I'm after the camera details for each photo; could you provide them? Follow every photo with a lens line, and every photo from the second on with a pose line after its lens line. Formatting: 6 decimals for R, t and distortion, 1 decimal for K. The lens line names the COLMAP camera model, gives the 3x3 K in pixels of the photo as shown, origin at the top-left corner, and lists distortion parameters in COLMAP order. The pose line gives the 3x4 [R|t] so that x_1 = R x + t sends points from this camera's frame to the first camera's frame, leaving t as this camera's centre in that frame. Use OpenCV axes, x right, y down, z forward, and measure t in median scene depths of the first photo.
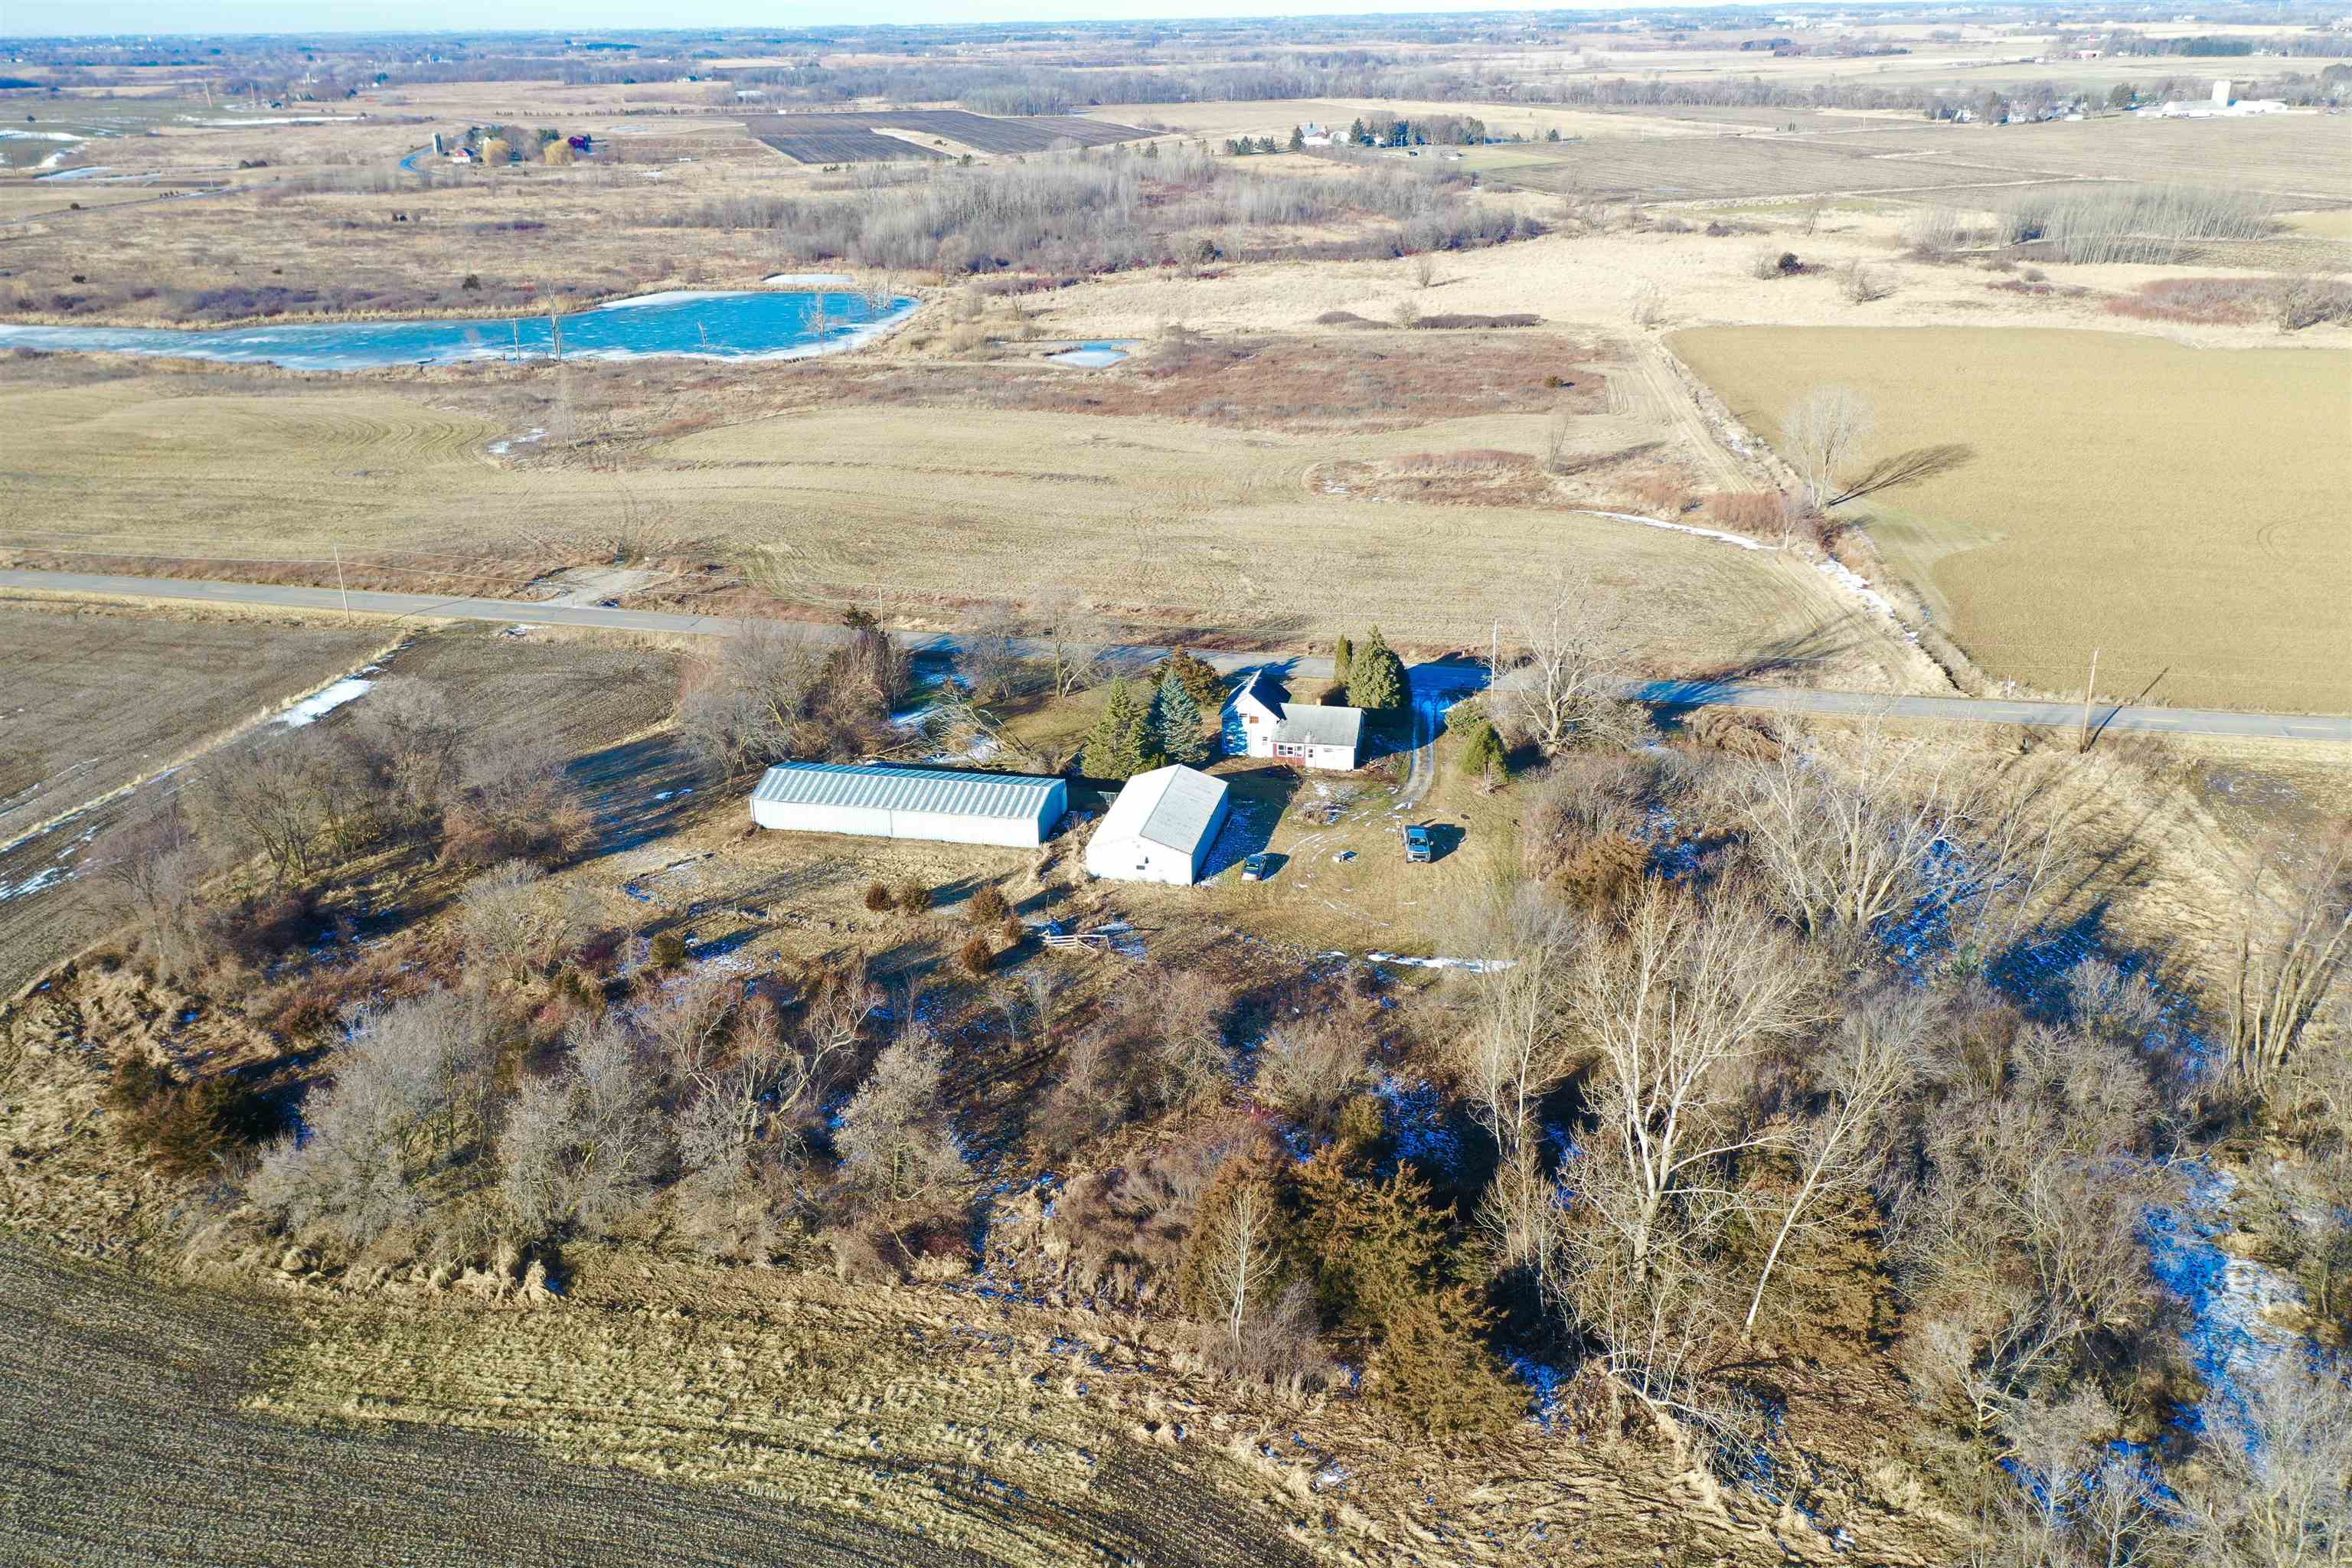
lens RADIAL K [[1881.0, 0, 1176.0], [0, 1881.0, 784.0], [0, 0, 1]] dist [0.020270, 0.005470]
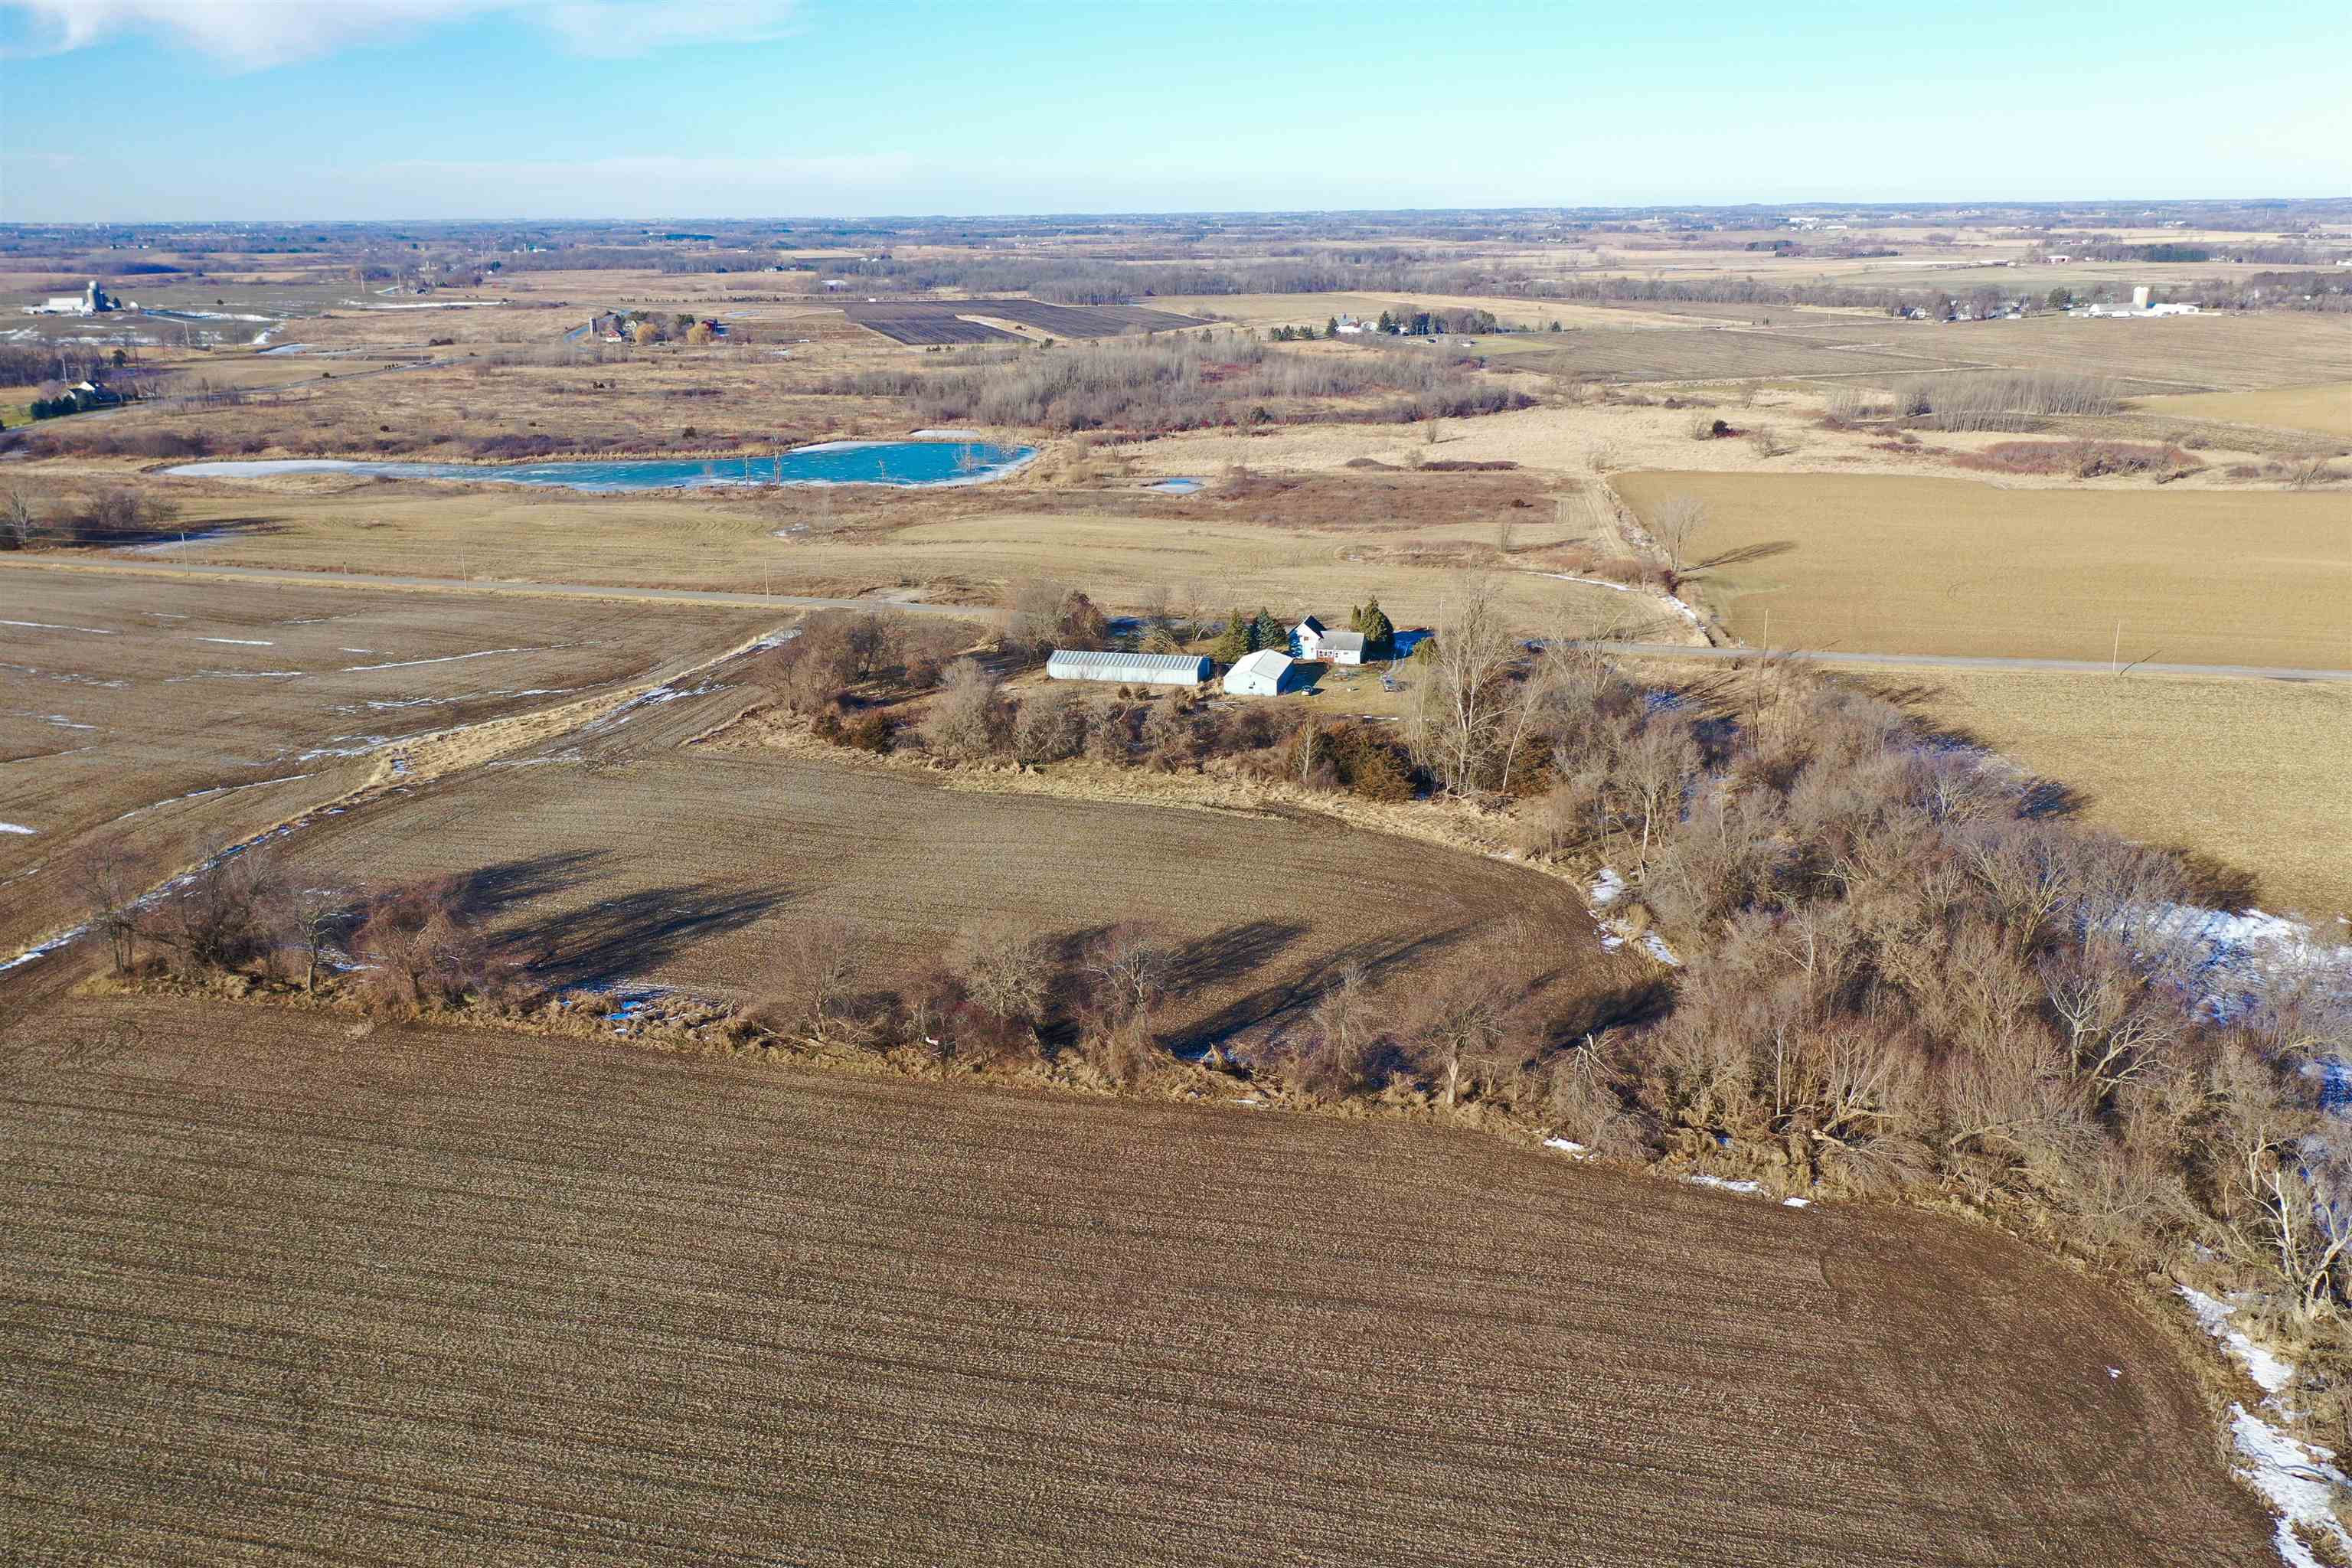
lens RADIAL K [[1881.0, 0, 1176.0], [0, 1881.0, 784.0], [0, 0, 1]] dist [0.020270, 0.005470]
pose [[0.999767, 0.012977, -0.017245, -0.013715], [-0.014480, 0.995827, -0.090100, 0.071801], [0.016003, 0.090329, 0.995783, -0.215909]]
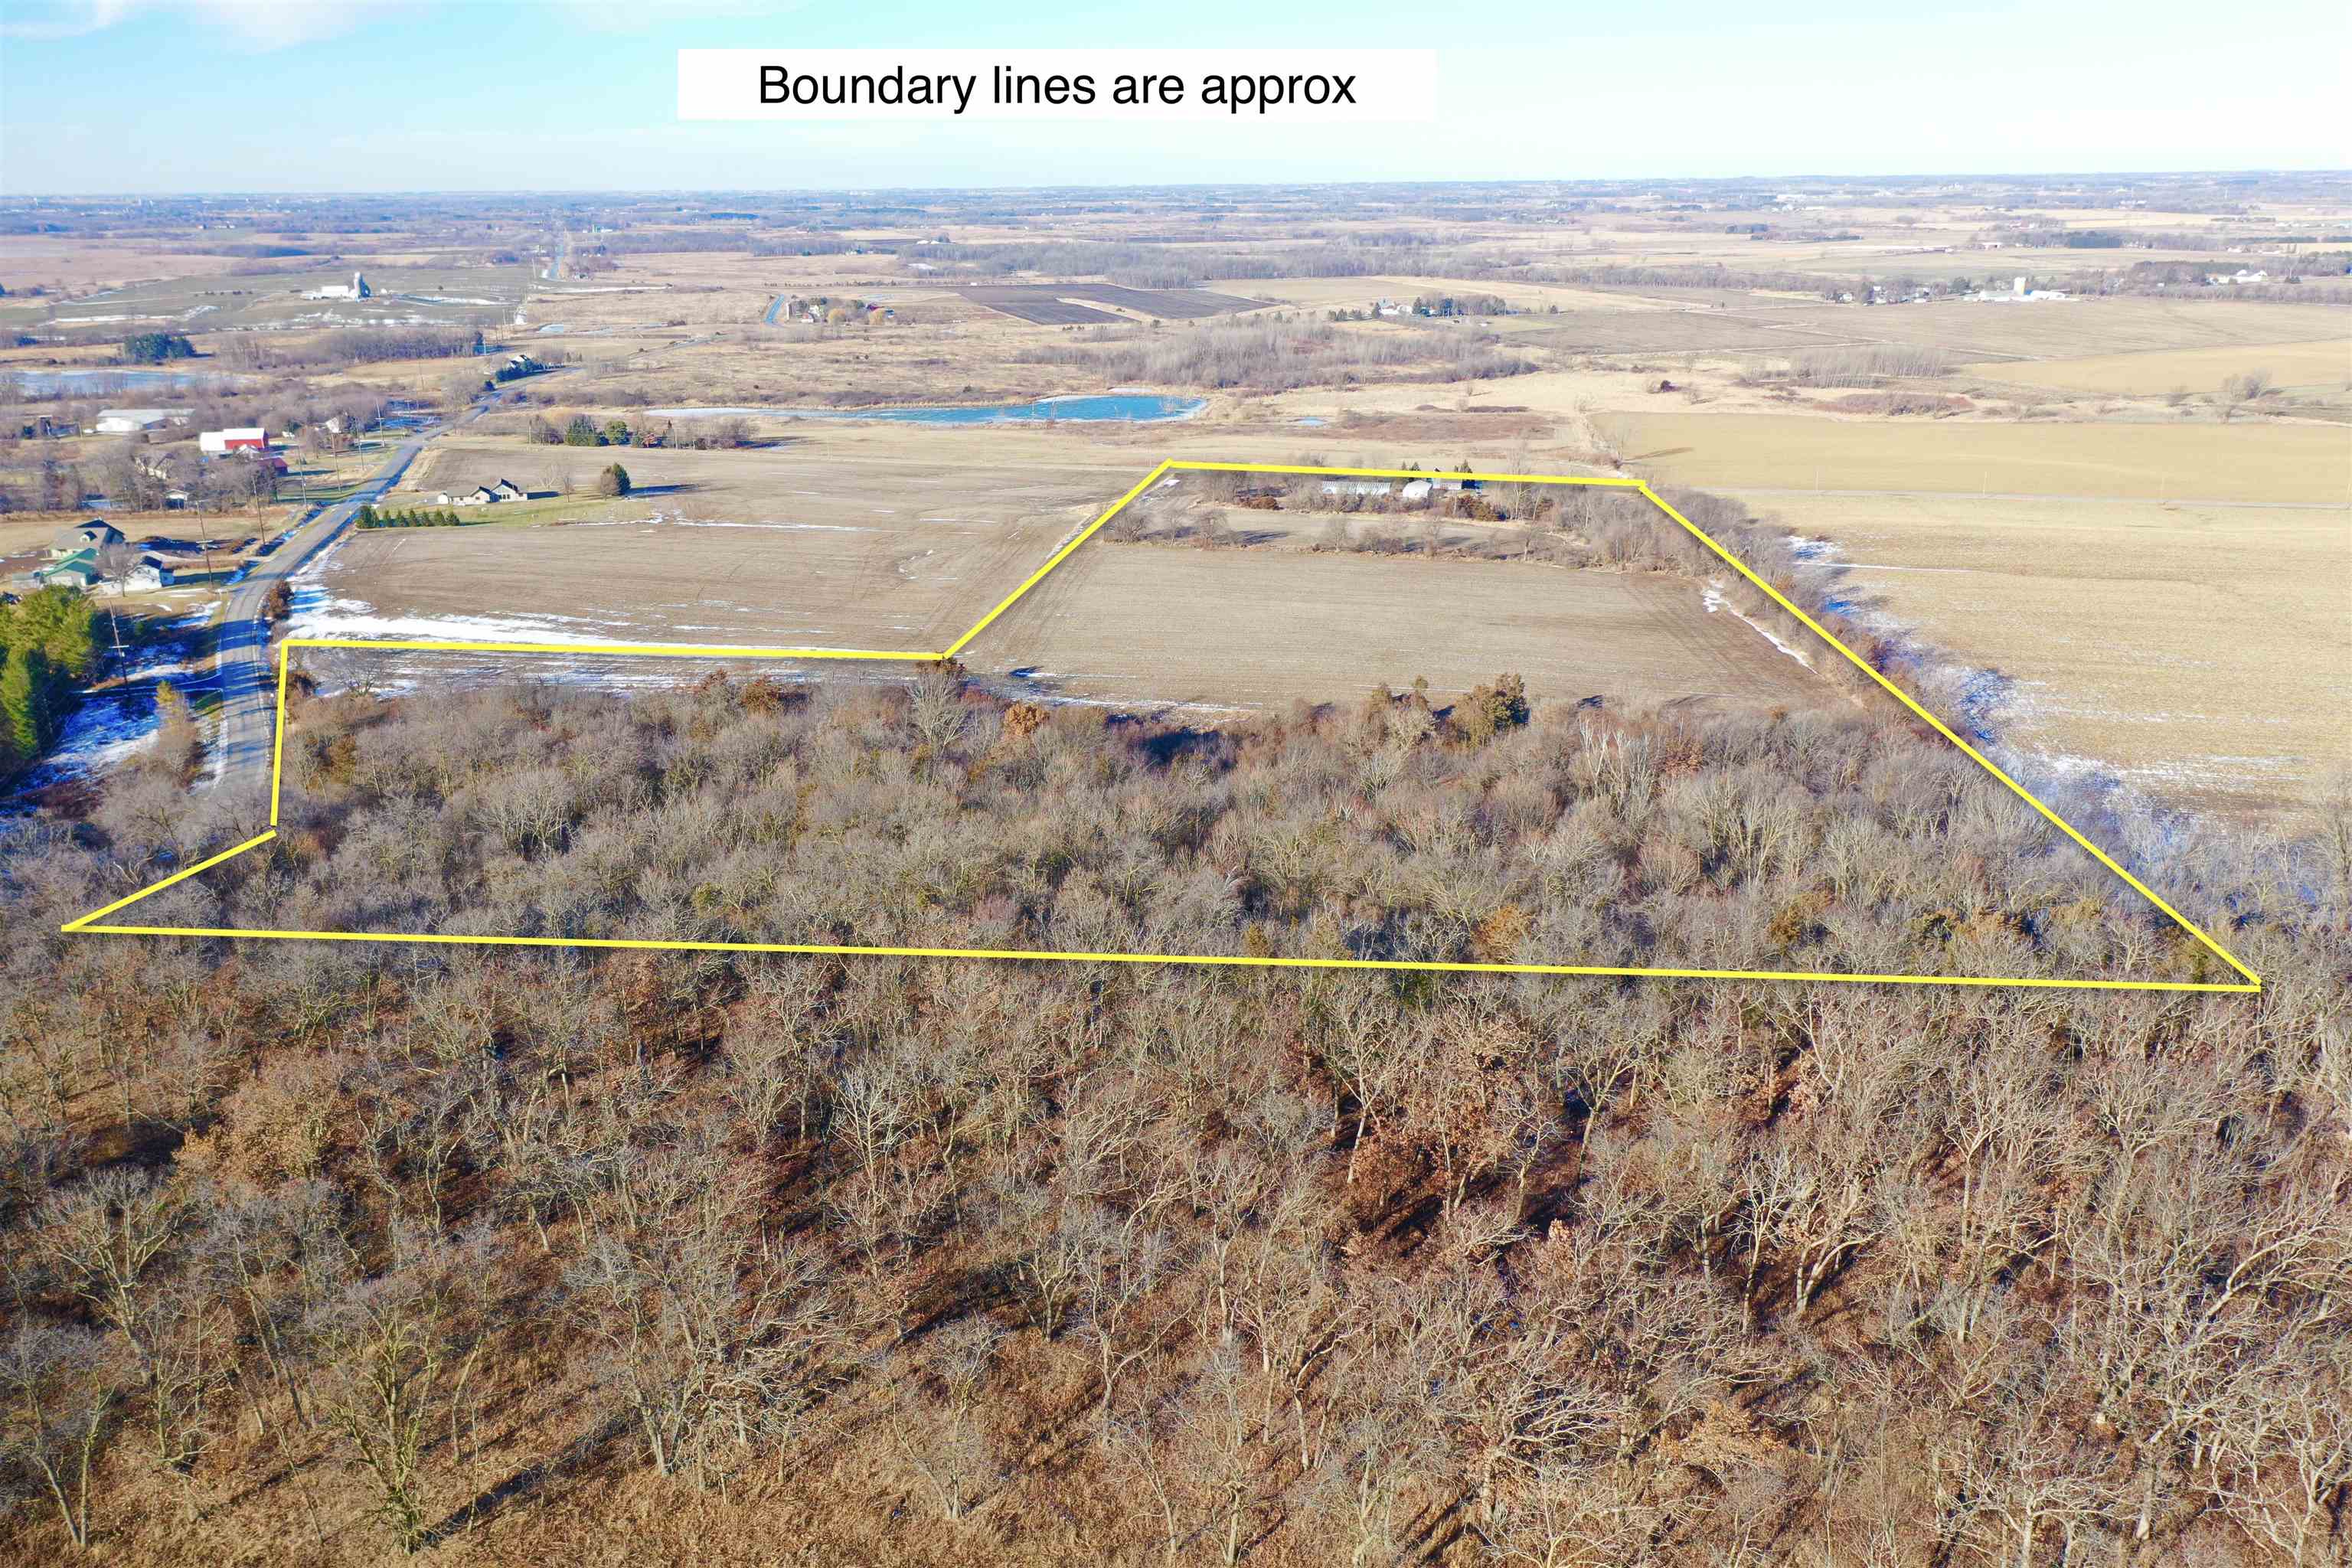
lens RADIAL K [[1881.0, 0, 1176.0], [0, 1881.0, 784.0], [0, 0, 1]] dist [0.020270, 0.005470]
pose [[0.999812, 0.012186, -0.015073, -0.110238], [-0.013289, 0.997065, -0.075404, 0.231351], [0.014110, 0.075590, 0.997039, -0.732132]]
